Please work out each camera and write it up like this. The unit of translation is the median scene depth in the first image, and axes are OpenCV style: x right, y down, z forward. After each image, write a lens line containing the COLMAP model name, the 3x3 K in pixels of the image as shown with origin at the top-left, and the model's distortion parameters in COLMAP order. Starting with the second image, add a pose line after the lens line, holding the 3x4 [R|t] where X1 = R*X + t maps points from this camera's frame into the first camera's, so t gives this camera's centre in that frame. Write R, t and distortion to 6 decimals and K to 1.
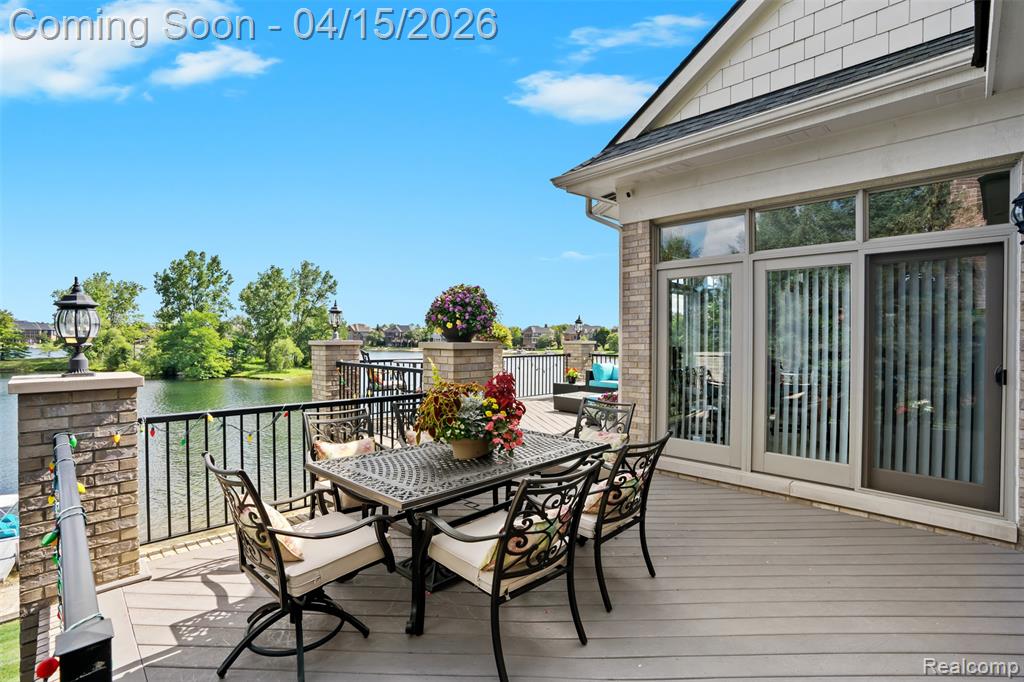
lens RADIAL K [[468.1, 0, 516.6], [0, 468.1, 327.8], [0, 0, 1]] dist [-0.052659, 0.000026]
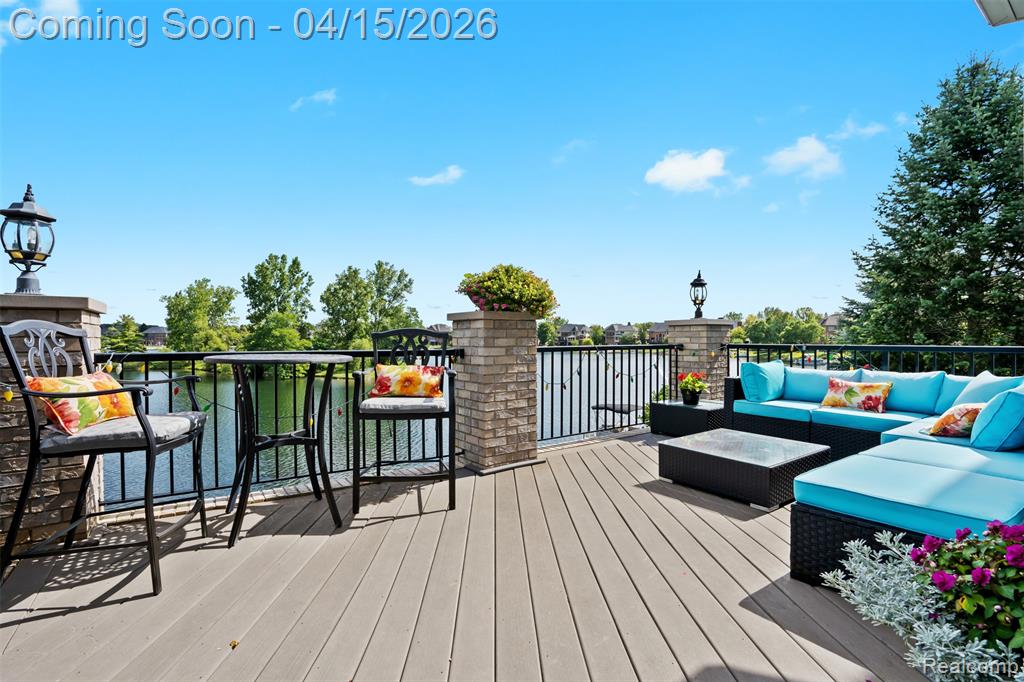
lens RADIAL K [[471.0, 0, 511.0], [0, 471.0, 341.9], [0, 0, 1]] dist [-0.073228, 0.026602]
pose [[0.983060, -0.006182, -0.183180, 0.002906], [0.011910, 0.999473, 0.030186, 0.004448], [0.182897, -0.031856, 0.982616, 0.058506]]
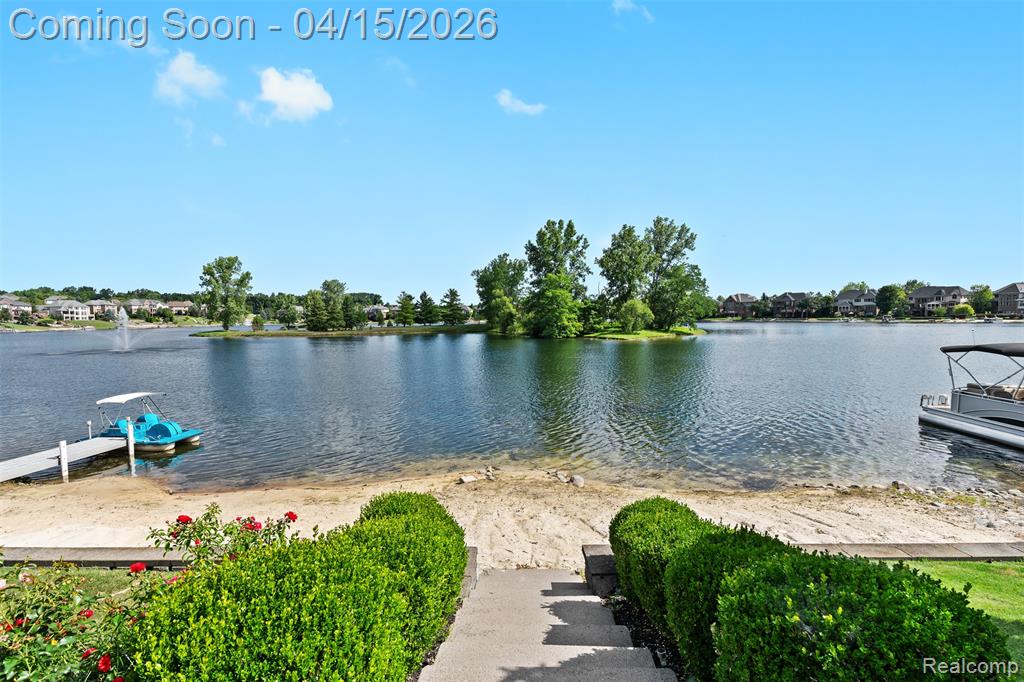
lens RADIAL K [[460.7, 0, 509.5], [0, 460.7, 340.6], [0, 0, 1]] dist [-0.019145, 0.006185]
pose [[0.690626, 0.023310, -0.722836, 0.007333], [0.033876, 0.997341, 0.064529, 0.037993], [0.722418, -0.069052, 0.688000, 0.148252]]
